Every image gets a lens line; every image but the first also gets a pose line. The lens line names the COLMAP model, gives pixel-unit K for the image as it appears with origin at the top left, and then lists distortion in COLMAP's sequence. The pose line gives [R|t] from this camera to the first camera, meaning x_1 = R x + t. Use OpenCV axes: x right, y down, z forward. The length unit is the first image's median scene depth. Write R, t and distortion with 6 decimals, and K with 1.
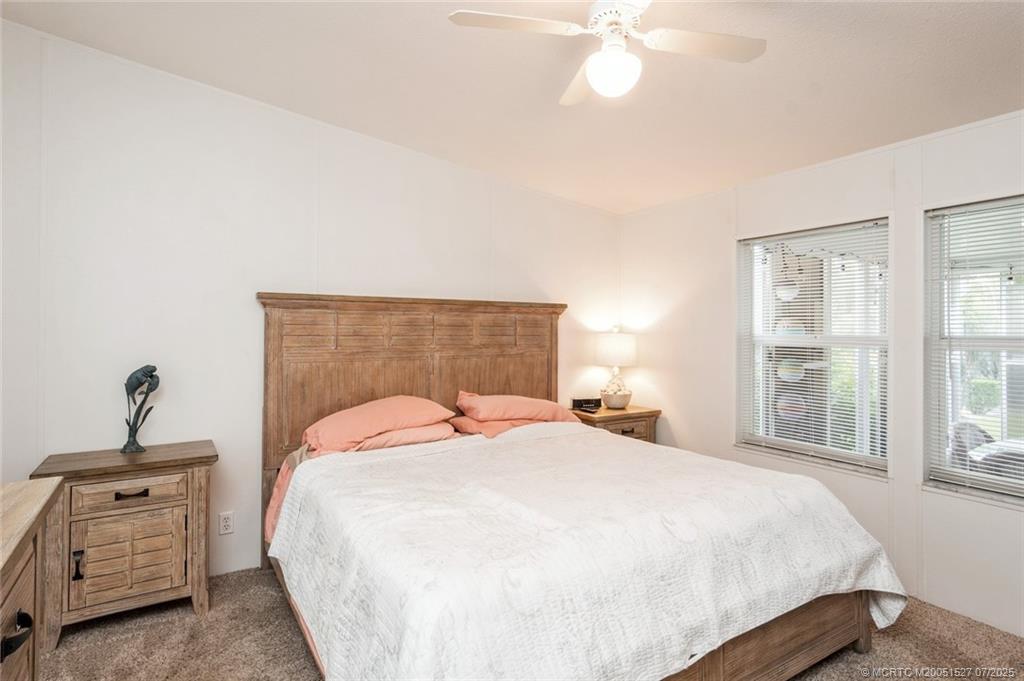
lens RADIAL K [[557.5, 0, 491.0], [0, 557.5, 320.0], [0, 0, 1]] dist [-0.020472, 0.006427]
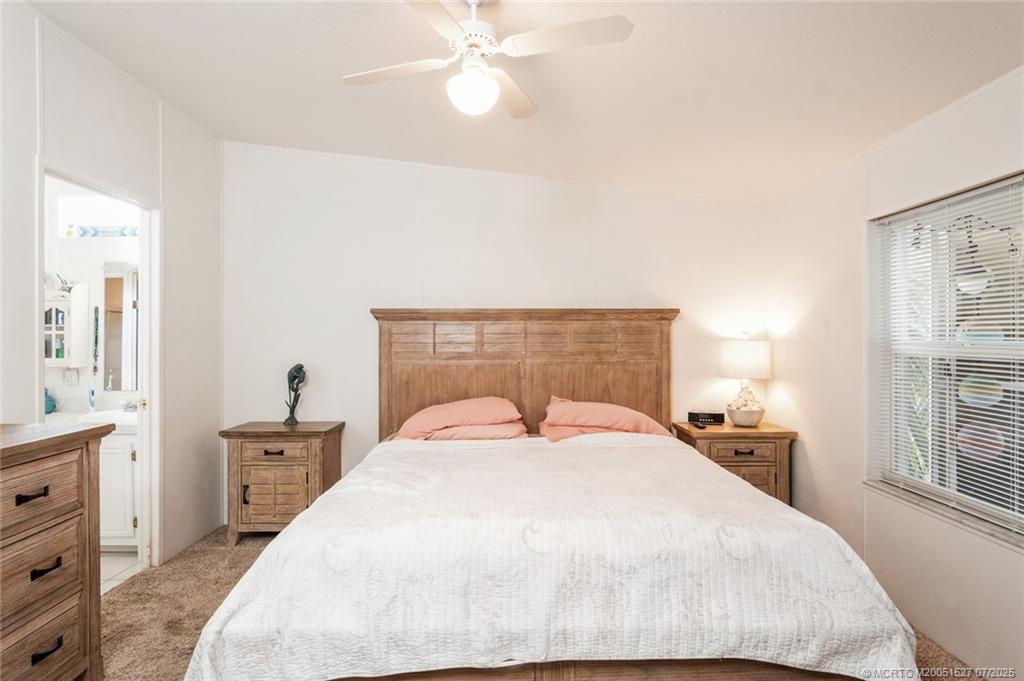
lens RADIAL K [[557.5, 0, 504.9], [0, 557.5, 334.8], [0, 0, 1]] dist [-0.020472, 0.006427]
pose [[0.843814, -0.005718, -0.536605, 0.469276], [0.015089, 0.999801, 0.013074, -0.002469], [0.536423, -0.019129, 0.843732, 0.073327]]
